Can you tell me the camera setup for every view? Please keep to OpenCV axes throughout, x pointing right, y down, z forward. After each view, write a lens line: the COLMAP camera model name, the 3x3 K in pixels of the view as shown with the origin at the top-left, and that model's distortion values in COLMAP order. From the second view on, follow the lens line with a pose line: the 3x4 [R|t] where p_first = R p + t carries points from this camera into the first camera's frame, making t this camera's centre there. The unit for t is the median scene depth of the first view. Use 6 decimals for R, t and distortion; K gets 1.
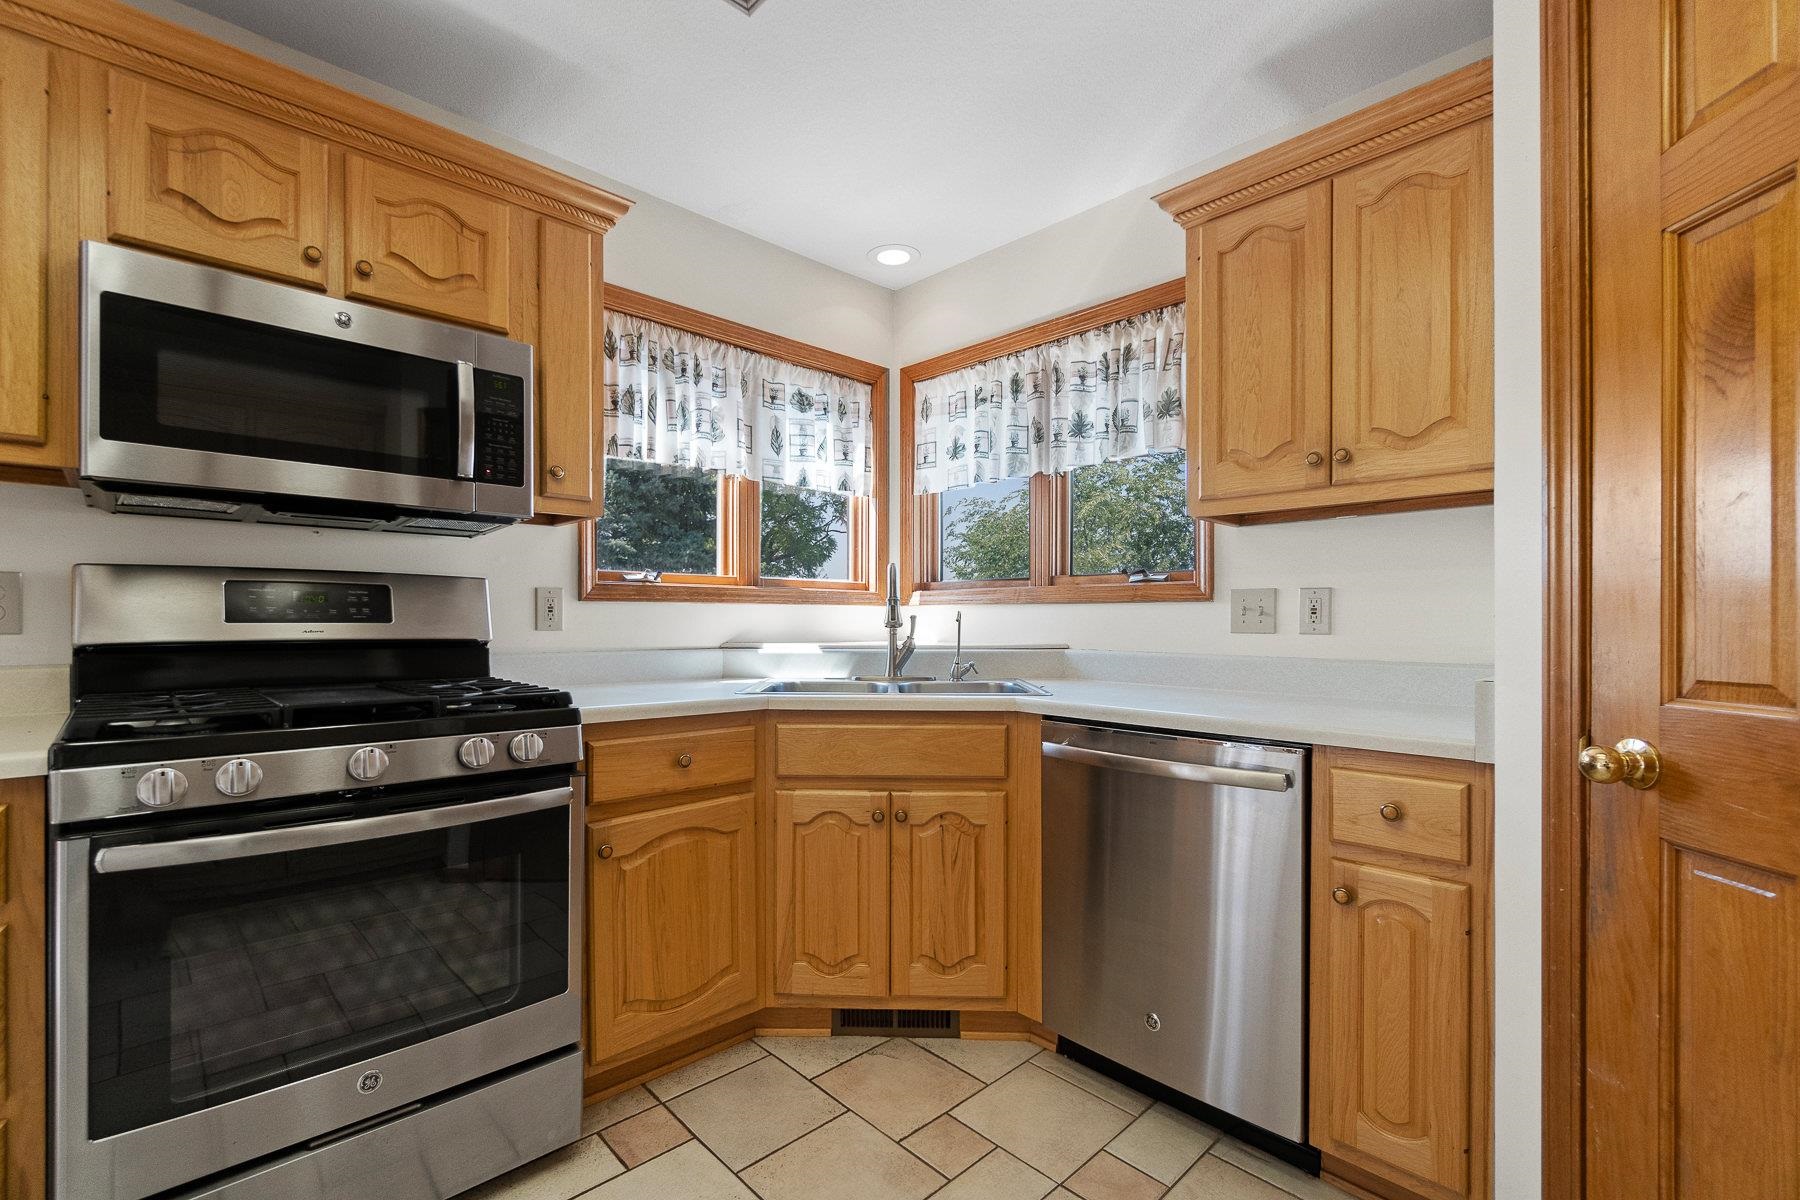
lens RADIAL K [[776.5, 0, 880.3], [0, 776.5, 616.3], [0, 0, 1]] dist [-0.008207, 0.003719]
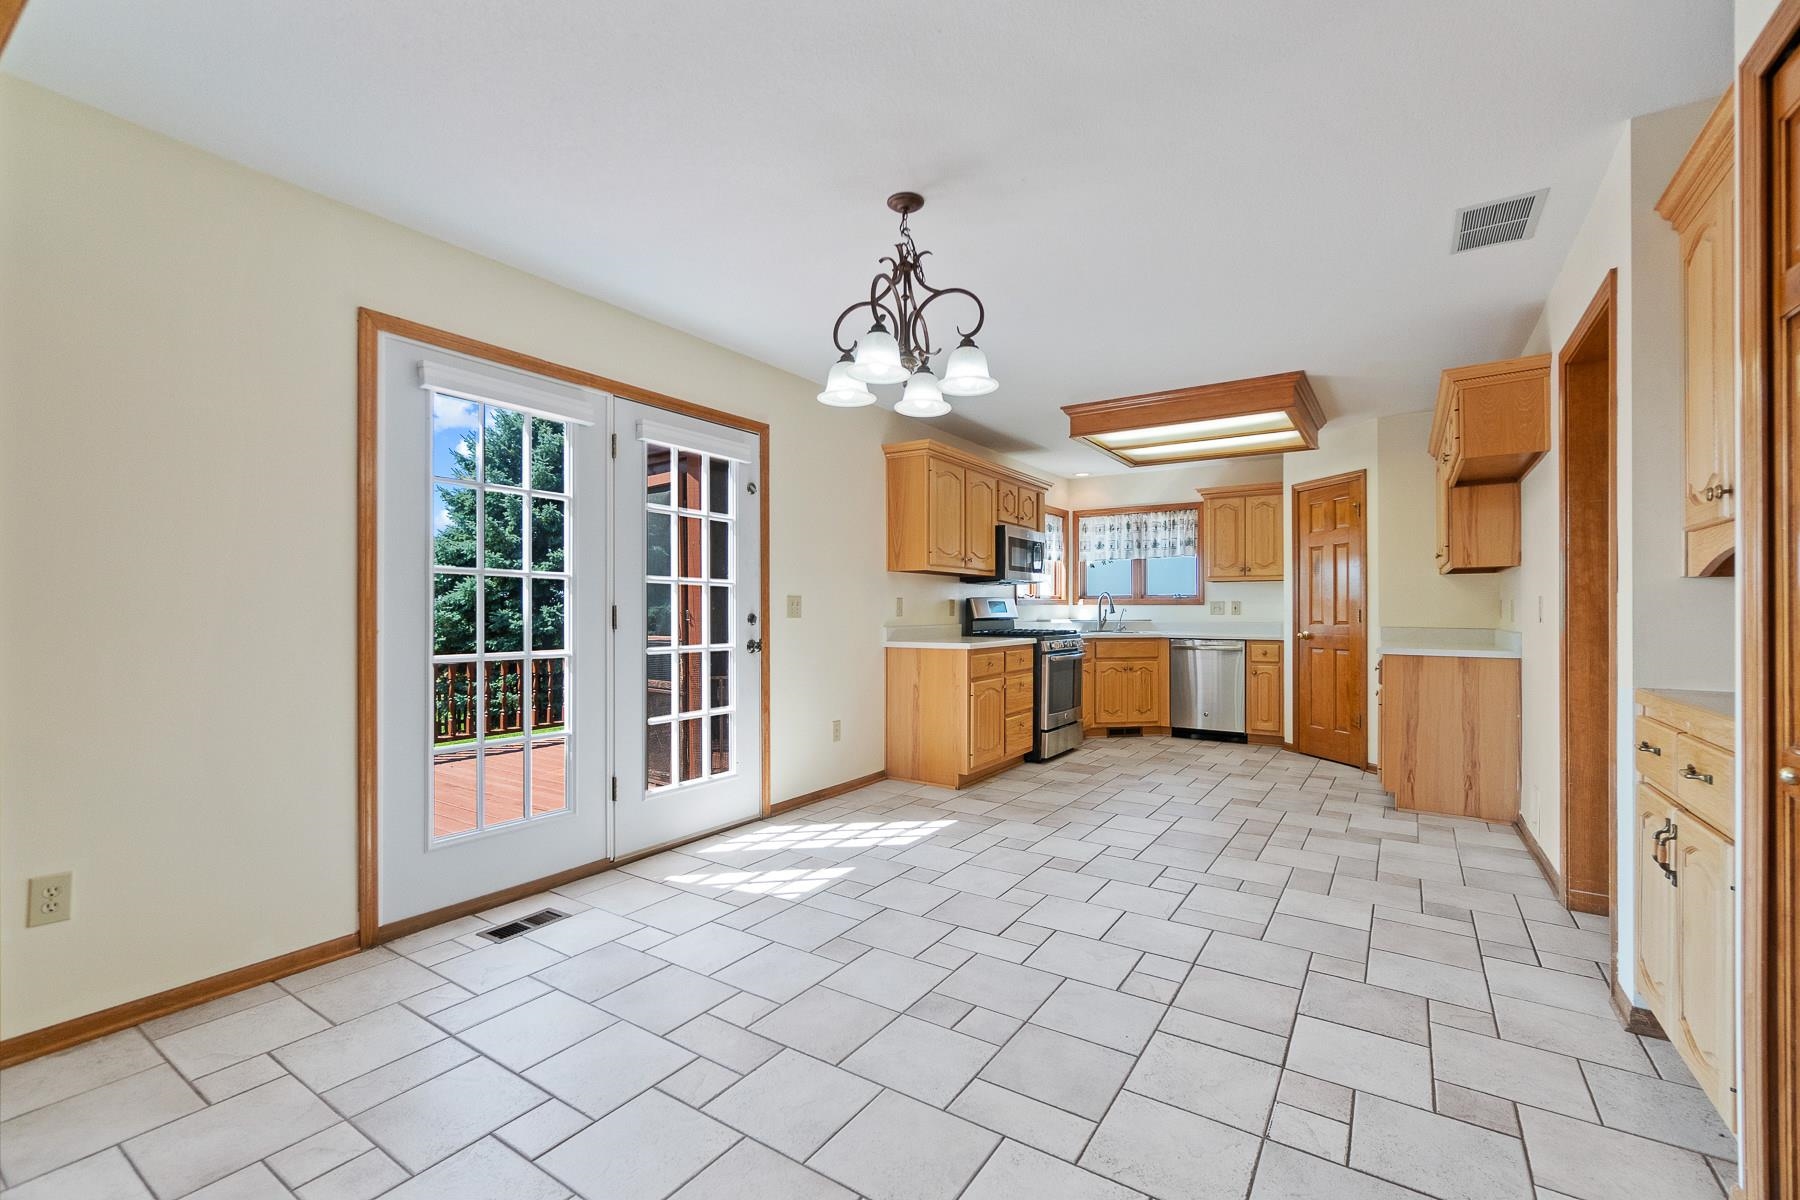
lens RADIAL K [[776.5, 0, 881.4], [0, 776.5, 602.4], [0, 0, 1]] dist [-0.008207, 0.003719]
pose [[0.975415, -0.000536, 0.220376, -1.788096], [0.001255, 0.999994, -0.003124, -0.024190], [-0.220373, 0.003324, 0.975410, -2.078928]]
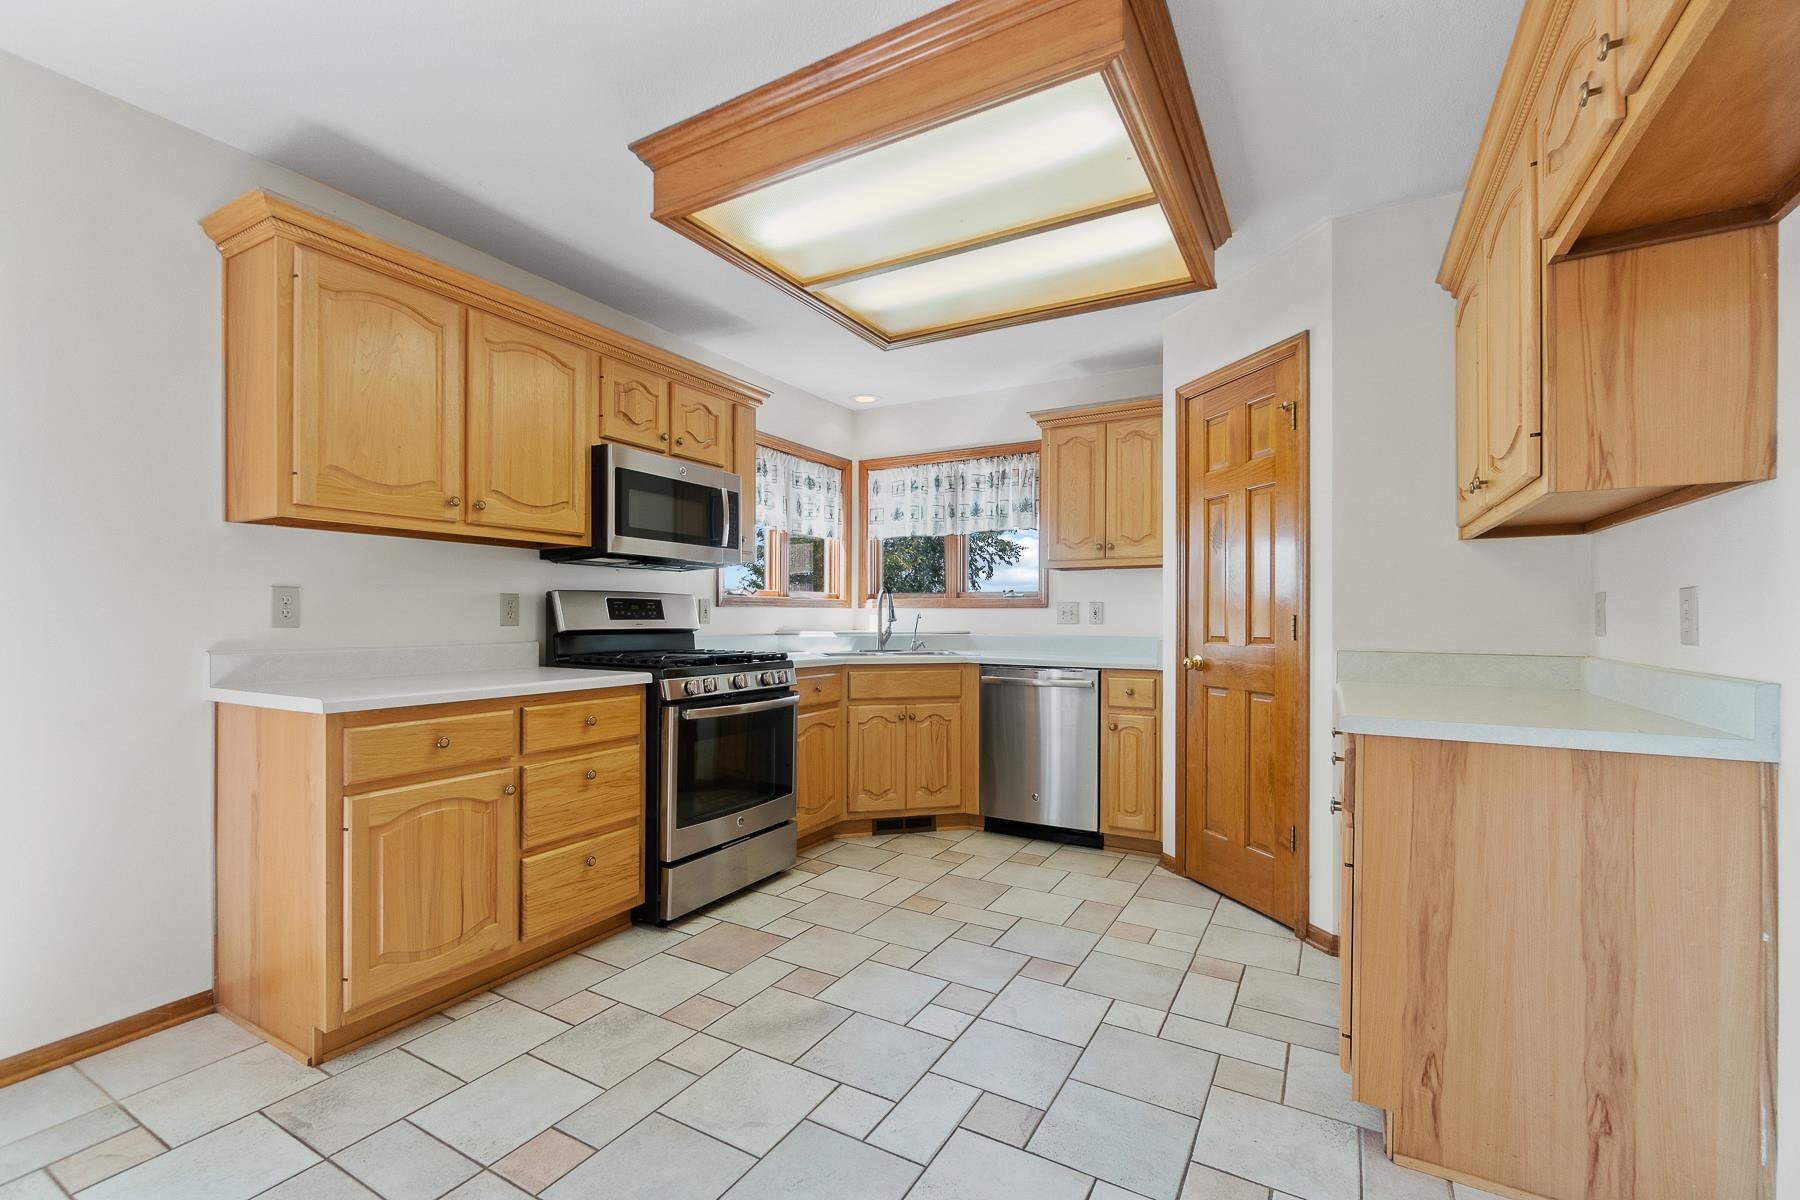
lens RADIAL K [[776.5, 0, 877.7], [0, 776.5, 614.5], [0, 0, 1]] dist [-0.008207, 0.003719]
pose [[0.959292, 0.000045, 0.282417, -0.613959], [-0.000973, 0.999995, 0.003148, -0.009431], [-0.282415, -0.003295, 0.959287, -0.870657]]
